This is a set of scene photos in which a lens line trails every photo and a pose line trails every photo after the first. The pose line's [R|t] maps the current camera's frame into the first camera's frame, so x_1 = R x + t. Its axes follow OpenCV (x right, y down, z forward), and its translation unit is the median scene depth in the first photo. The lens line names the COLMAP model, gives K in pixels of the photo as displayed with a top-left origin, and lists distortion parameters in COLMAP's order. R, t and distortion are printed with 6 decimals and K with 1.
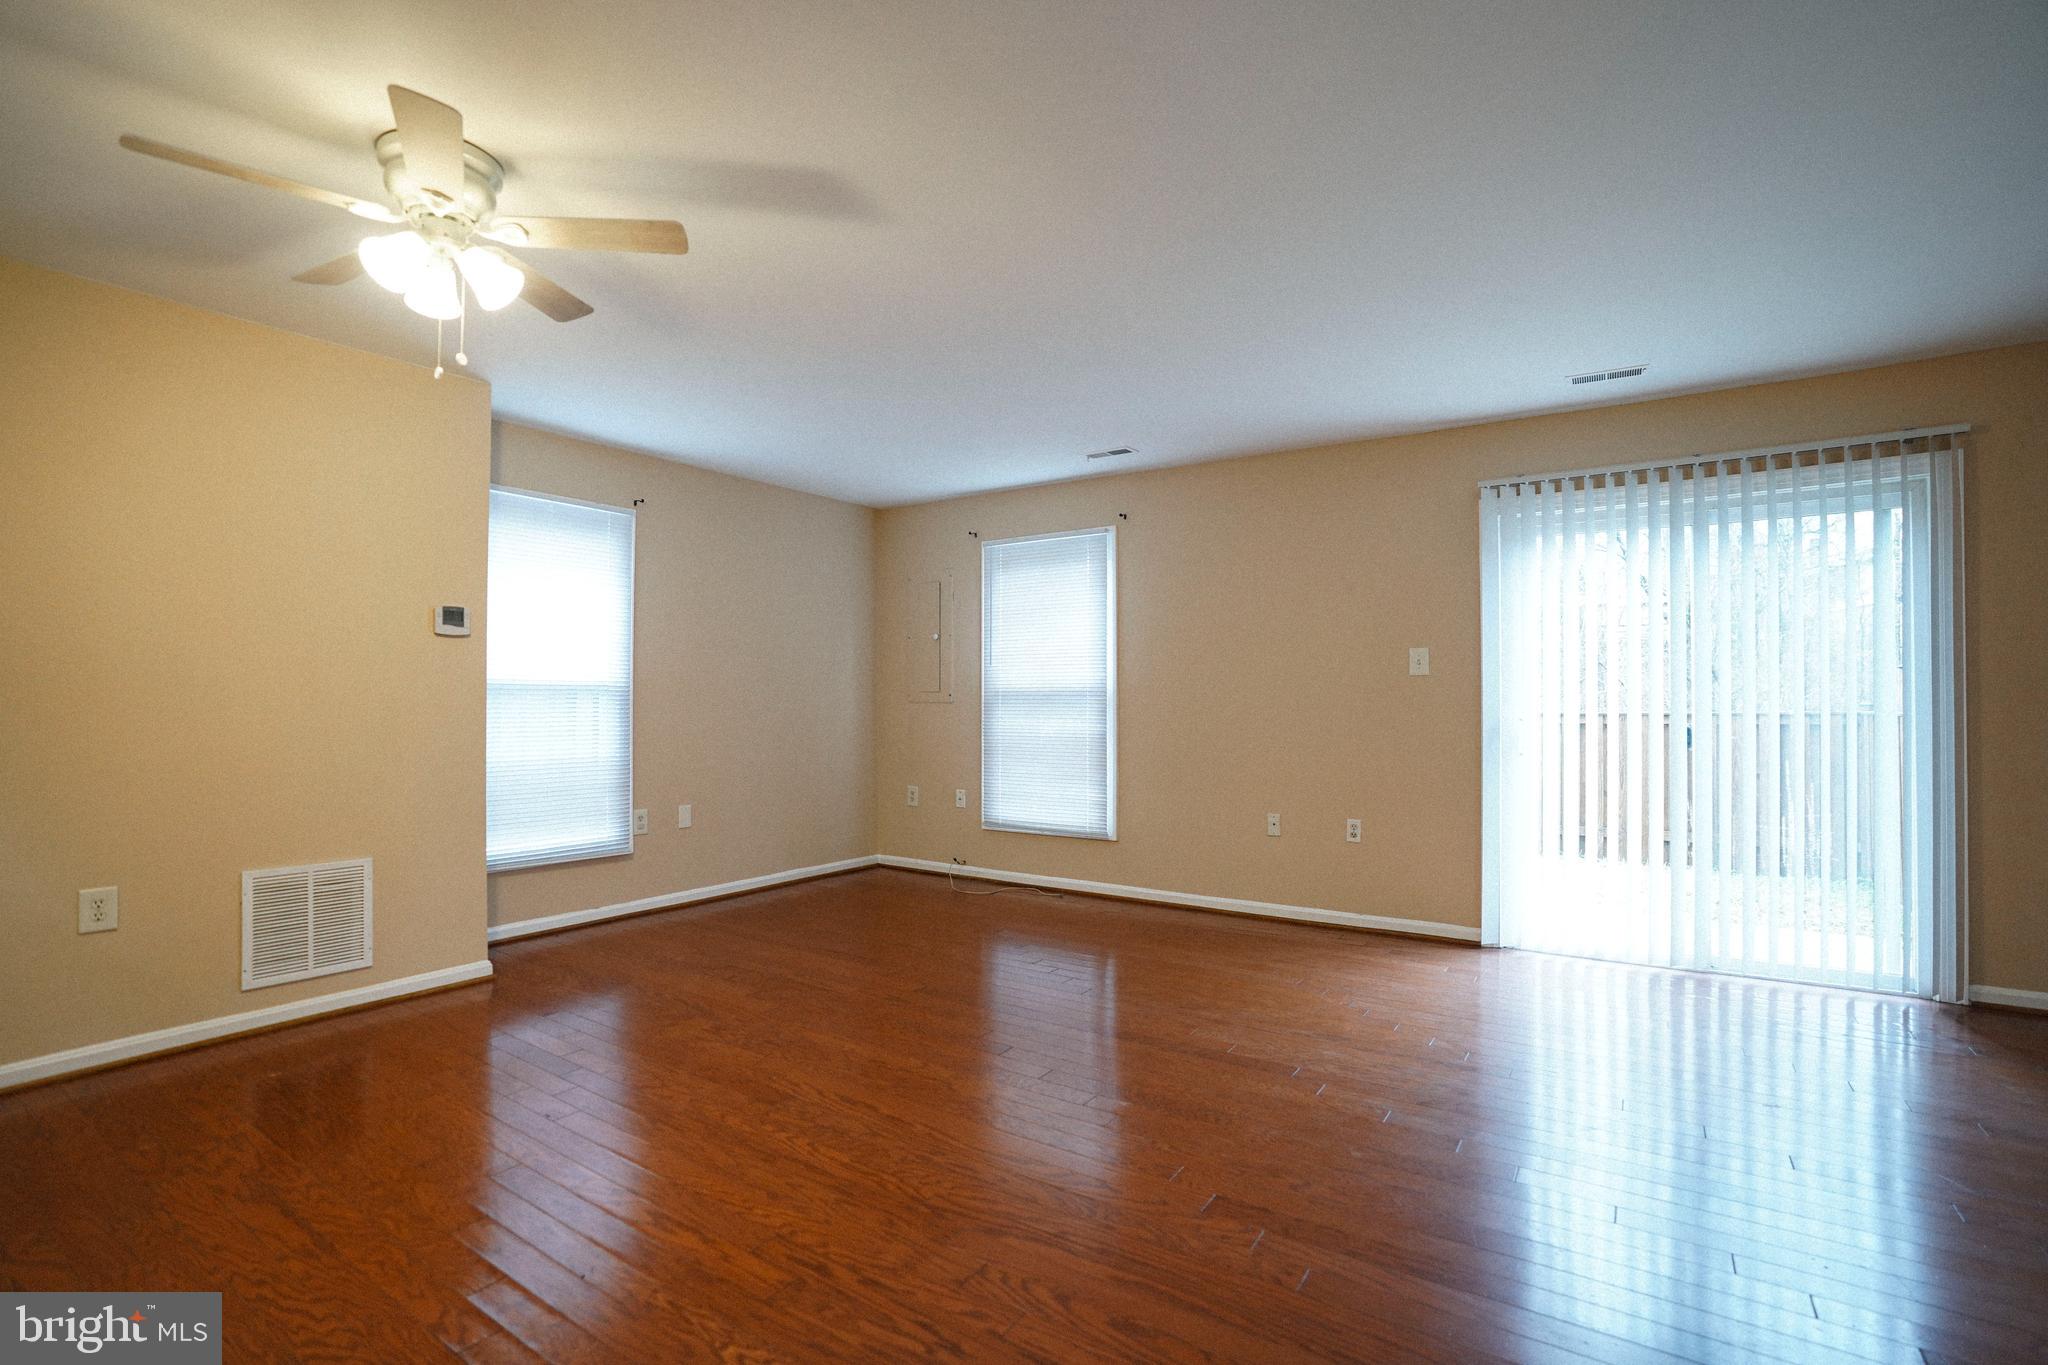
lens RADIAL K [[945.9, 0, 1010.5], [0, 945.9, 688.8], [0, 0, 1]] dist [-0.068533, 0.025625]
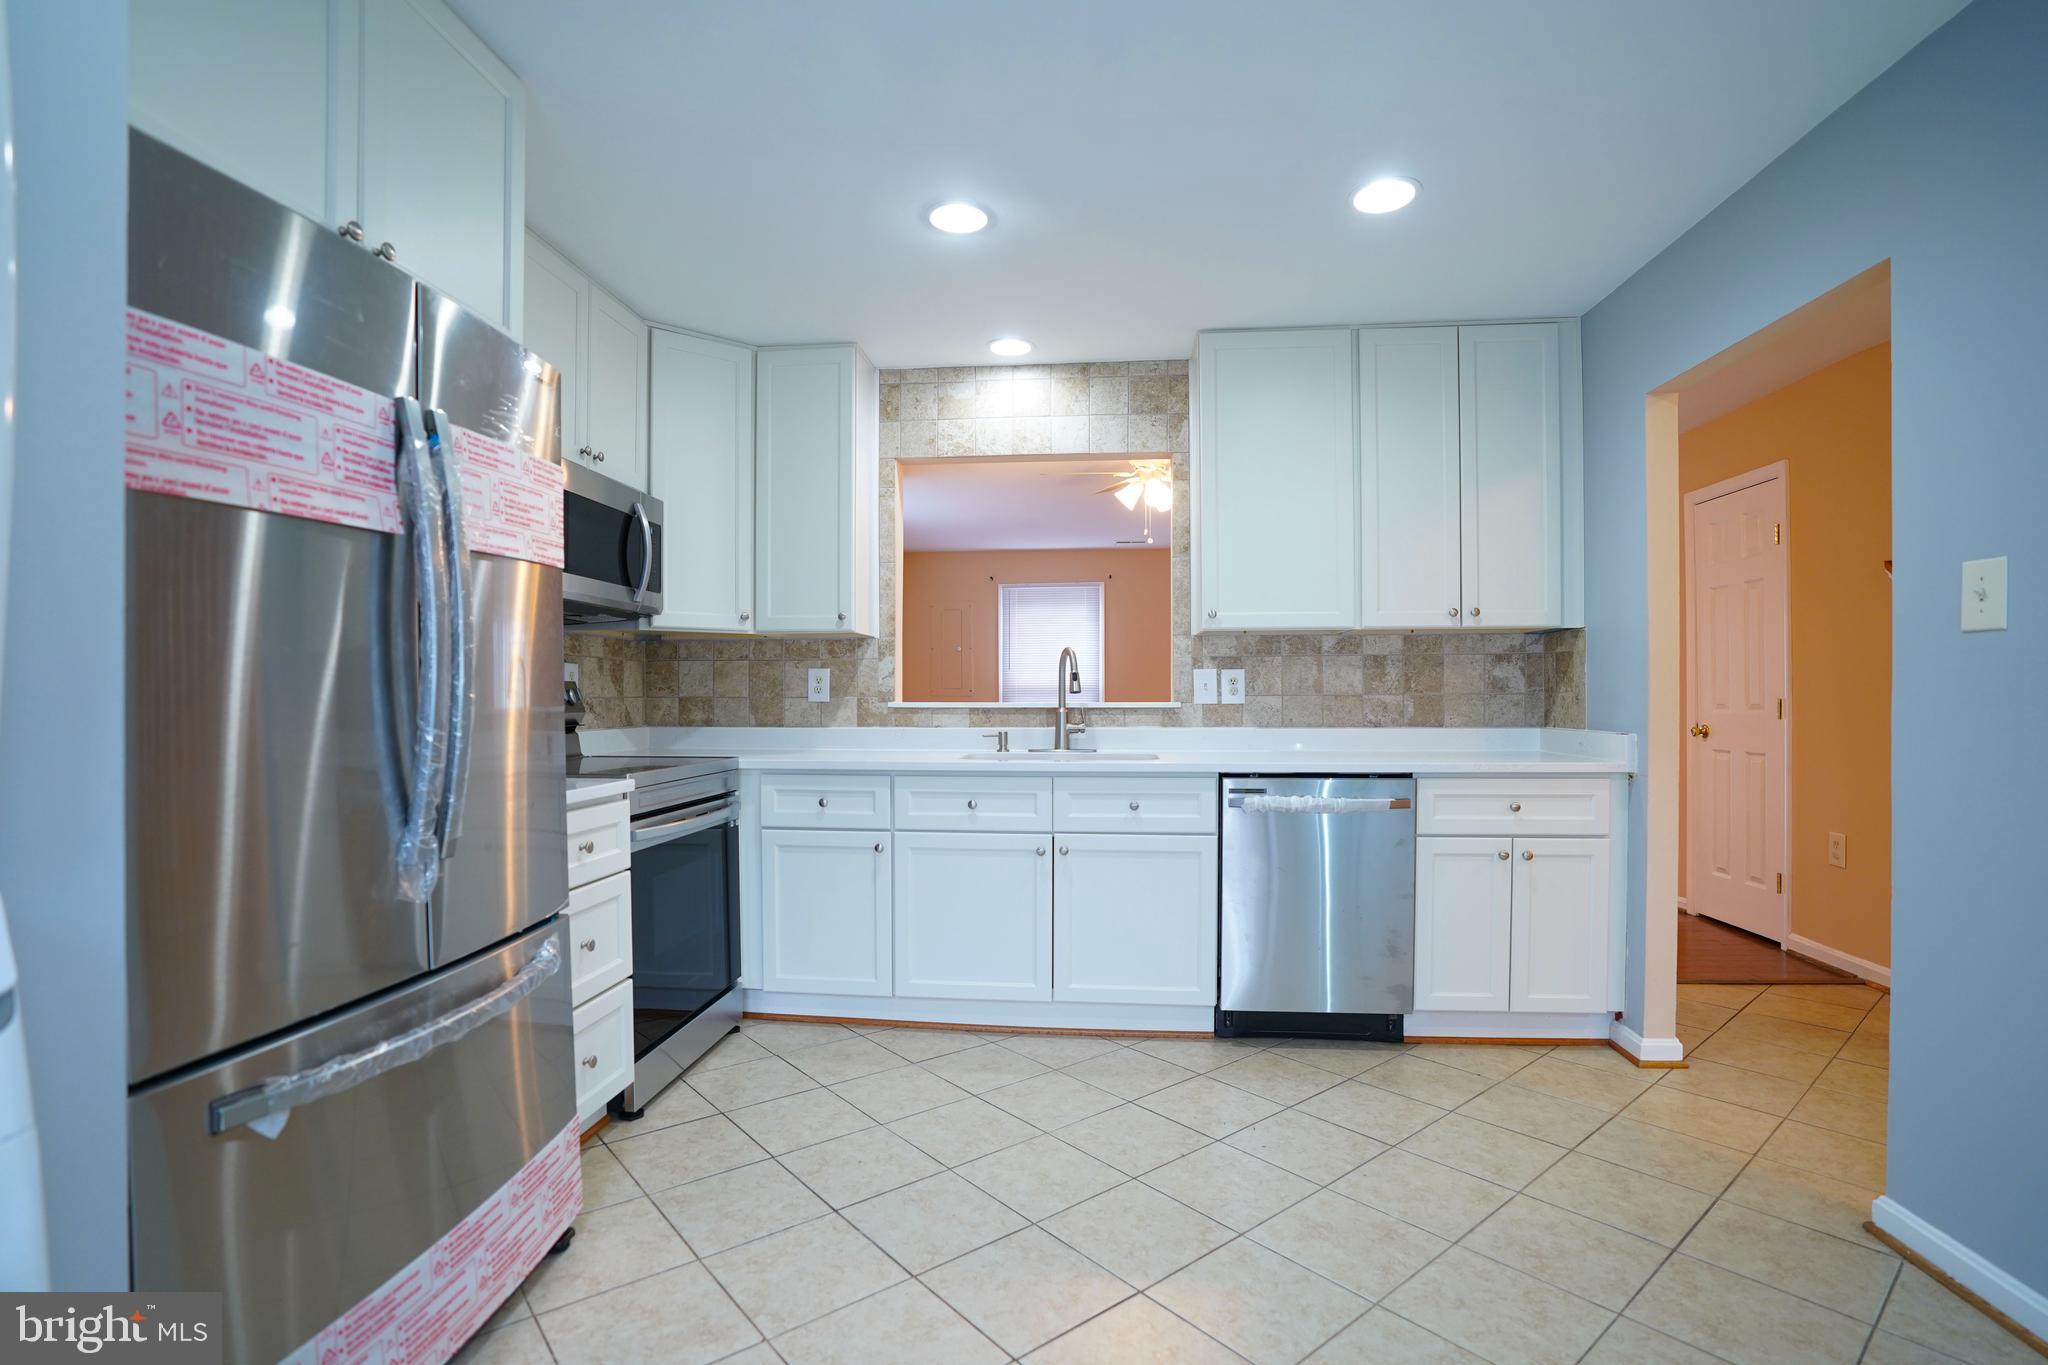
lens RADIAL K [[954.8, 0, 1009.6], [0, 954.8, 708.3], [0, 0, 1]] dist [-0.074280, 0.026657]
pose [[0.878927, -0.011422, 0.476820, -1.078110], [0.001020, 0.999756, 0.022067, 0.001609], [-0.476955, -0.018909, 0.878724, -0.451496]]
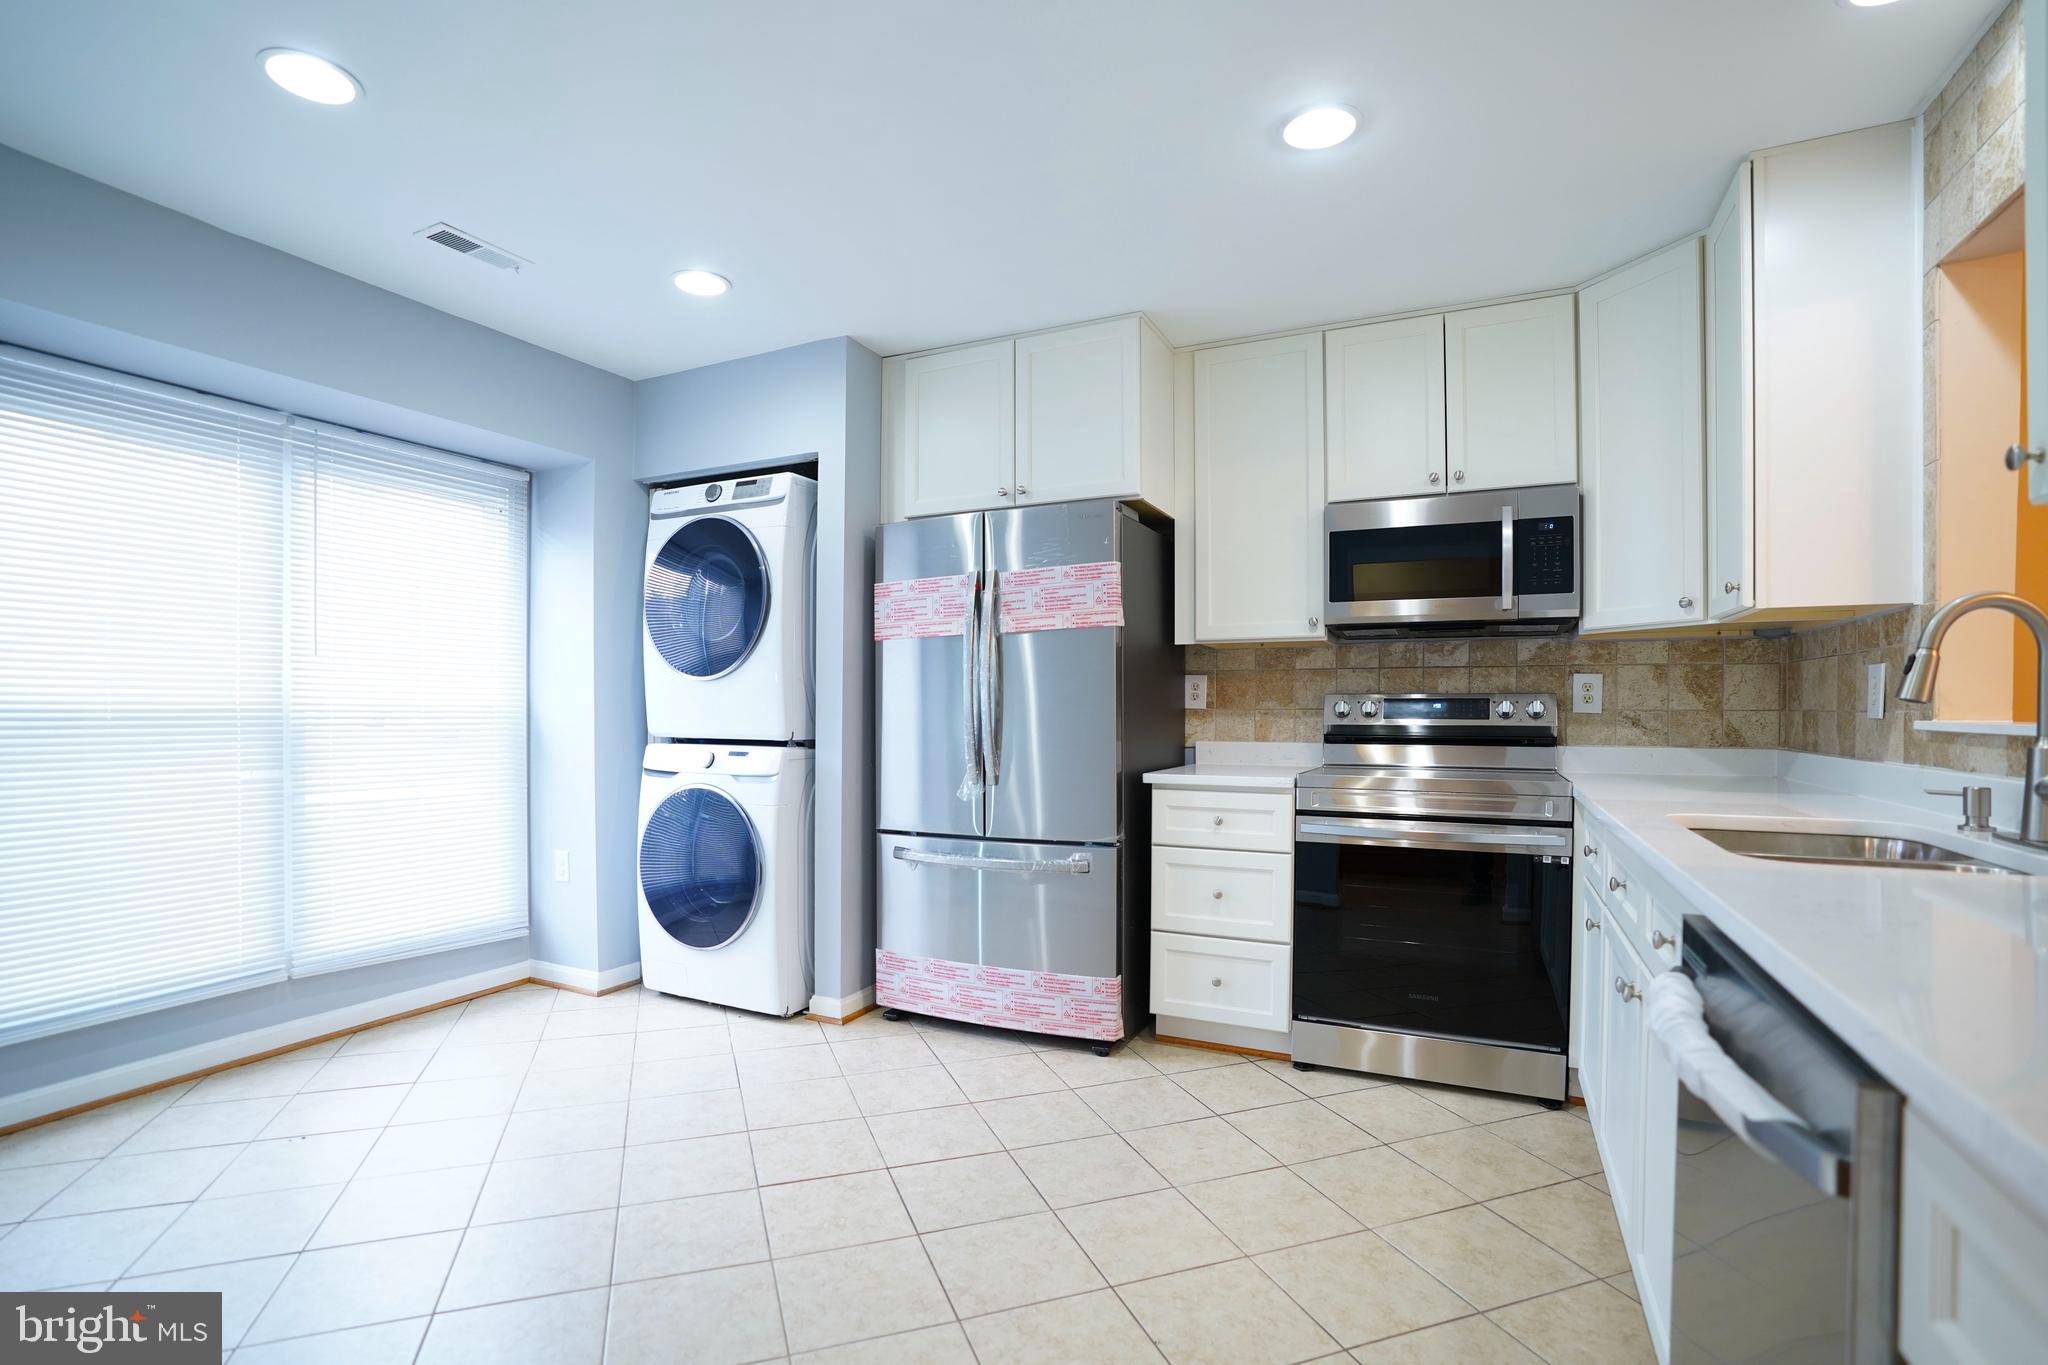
lens RADIAL K [[981.1, 0, 1014.0], [0, 981.1, 709.6], [0, 0, 1]] dist [-0.063562, 0.027663]
pose [[0.151882, -0.002062, -0.988396, -0.288071], [0.005624, 0.999983, -0.001222, 0.008172], [0.988383, -0.005373, 0.151891, -0.121588]]
